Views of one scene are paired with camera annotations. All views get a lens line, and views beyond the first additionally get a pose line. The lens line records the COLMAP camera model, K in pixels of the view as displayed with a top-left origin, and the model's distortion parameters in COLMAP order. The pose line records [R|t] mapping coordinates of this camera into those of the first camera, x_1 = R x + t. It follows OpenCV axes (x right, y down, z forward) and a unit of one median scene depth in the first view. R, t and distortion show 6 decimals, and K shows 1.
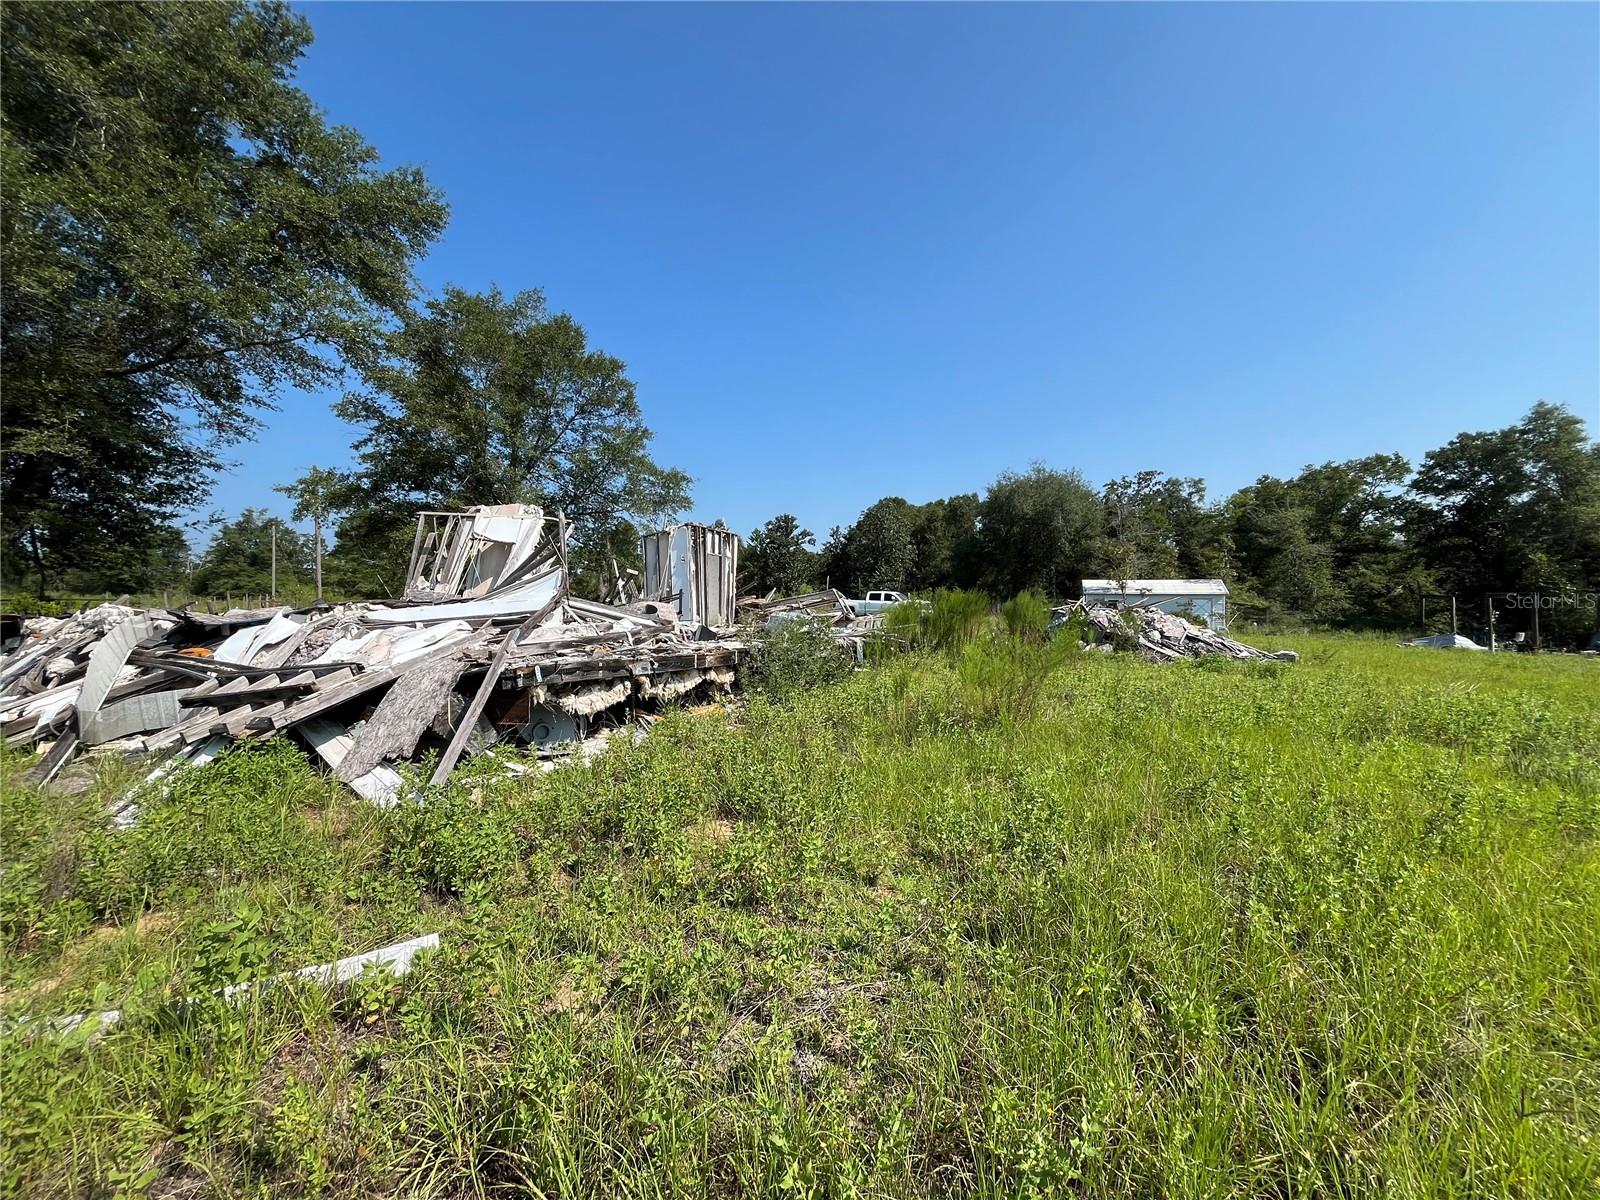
lens RADIAL K [[645.7, 0, 800.0], [0, 645.7, 600.0], [0, 0, 1]] dist [-0.003727, -0.000444]
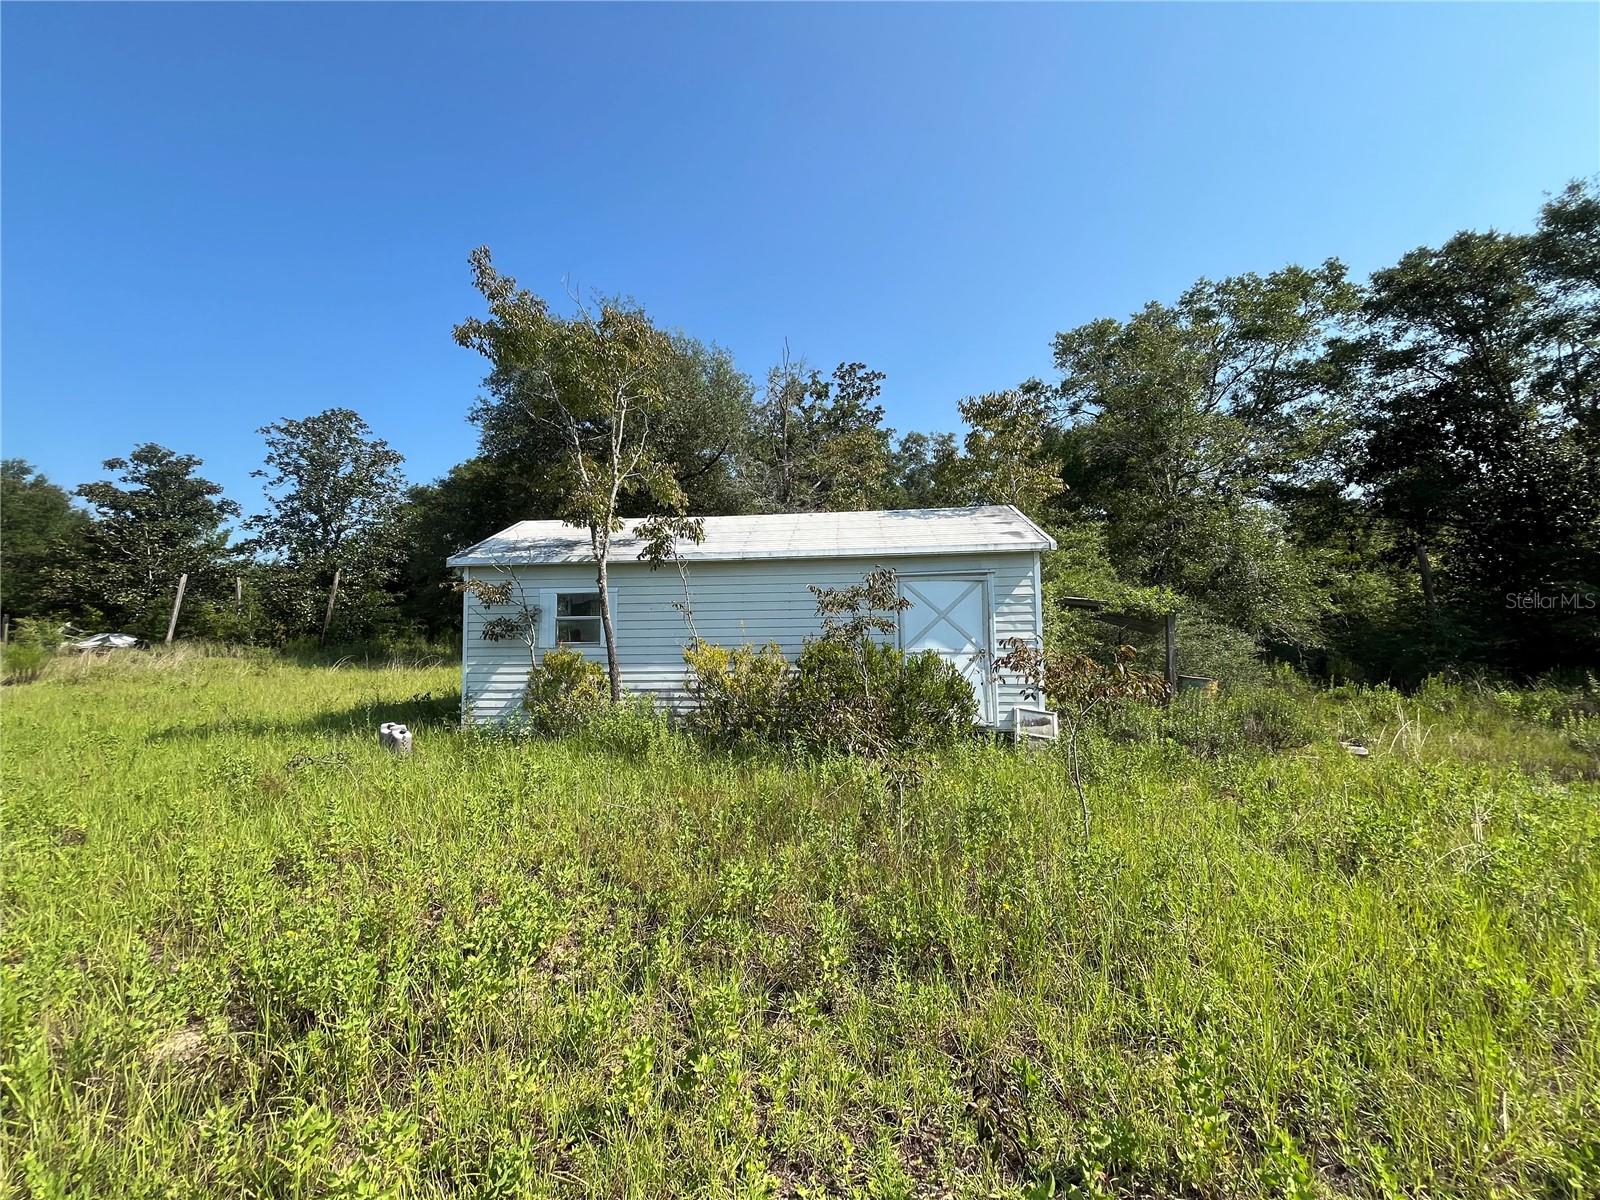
lens RADIAL K [[645.7, 0, 800.0], [0, 645.7, 600.0], [0, 0, 1]] dist [-0.003727, -0.000444]
pose [[0.951272, -0.013071, 0.308077, 0.503394], [0.026039, 0.998938, -0.038019, 0.012216], [-0.307253, 0.044189, 0.950601, 0.797707]]
